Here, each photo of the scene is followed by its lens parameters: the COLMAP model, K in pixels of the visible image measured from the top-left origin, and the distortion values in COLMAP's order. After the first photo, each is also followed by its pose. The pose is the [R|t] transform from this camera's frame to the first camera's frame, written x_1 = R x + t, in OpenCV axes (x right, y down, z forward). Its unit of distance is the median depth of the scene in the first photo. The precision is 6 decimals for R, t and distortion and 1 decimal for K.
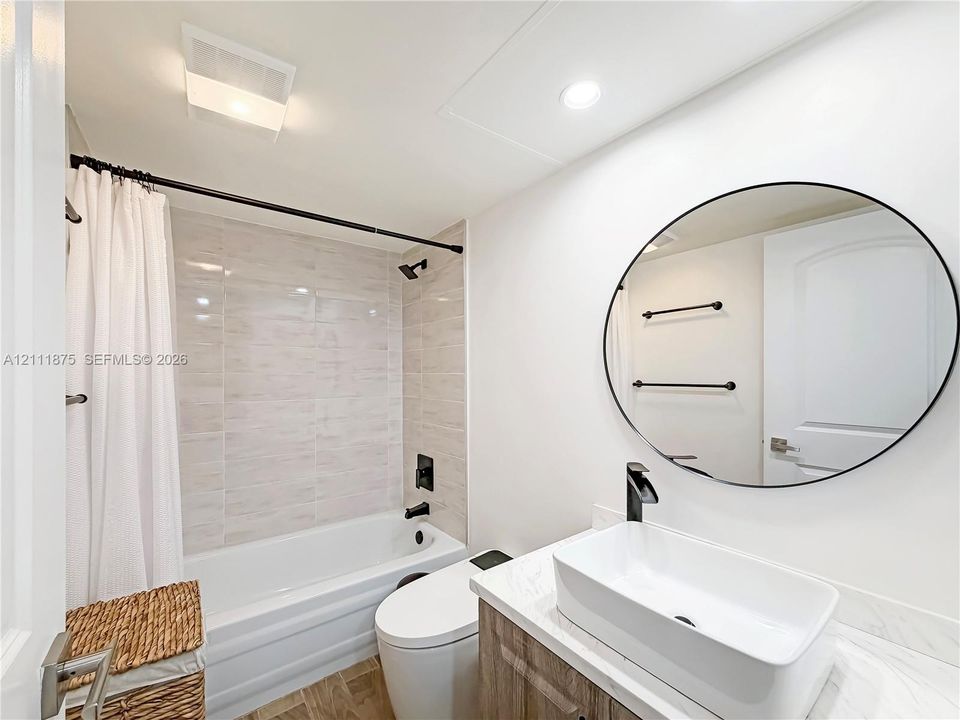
lens RADIAL K [[391.5, 0, 478.0], [0, 391.5, 368.5], [0, 0, 1]] dist [0.002367, 0.000814]
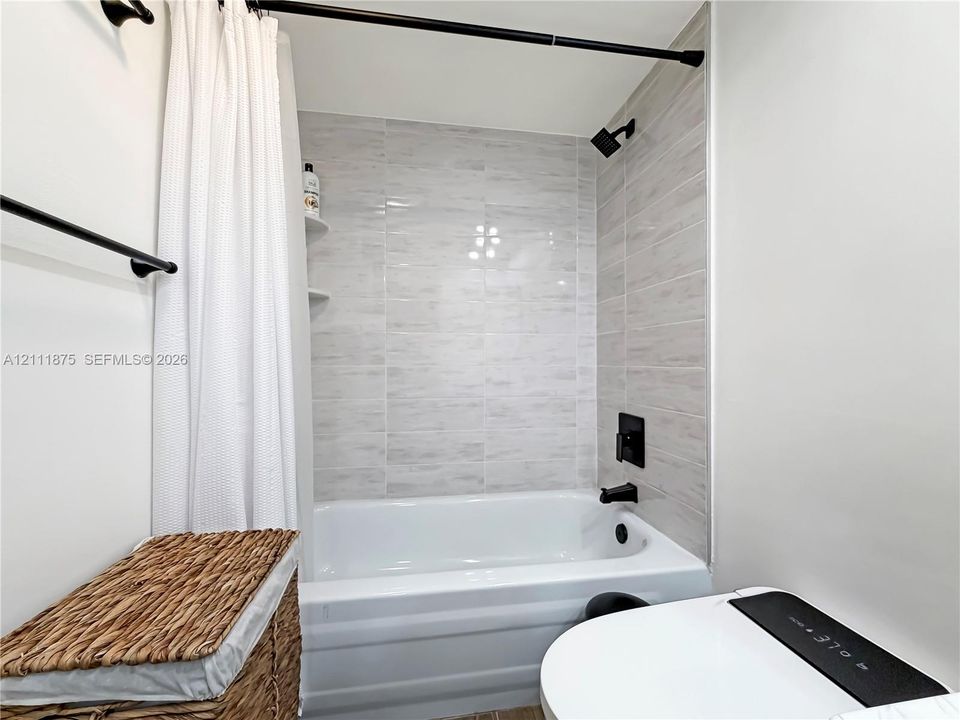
lens RADIAL K [[391.5, 0, 481.2], [0, 391.5, 360.9], [0, 0, 1]] dist [0.002367, 0.000814]
pose [[0.886569, 0.004578, -0.462574, -0.055987], [0.001819, 0.999909, 0.013381, 0.129523], [0.462593, -0.012705, 0.886480, 0.305846]]
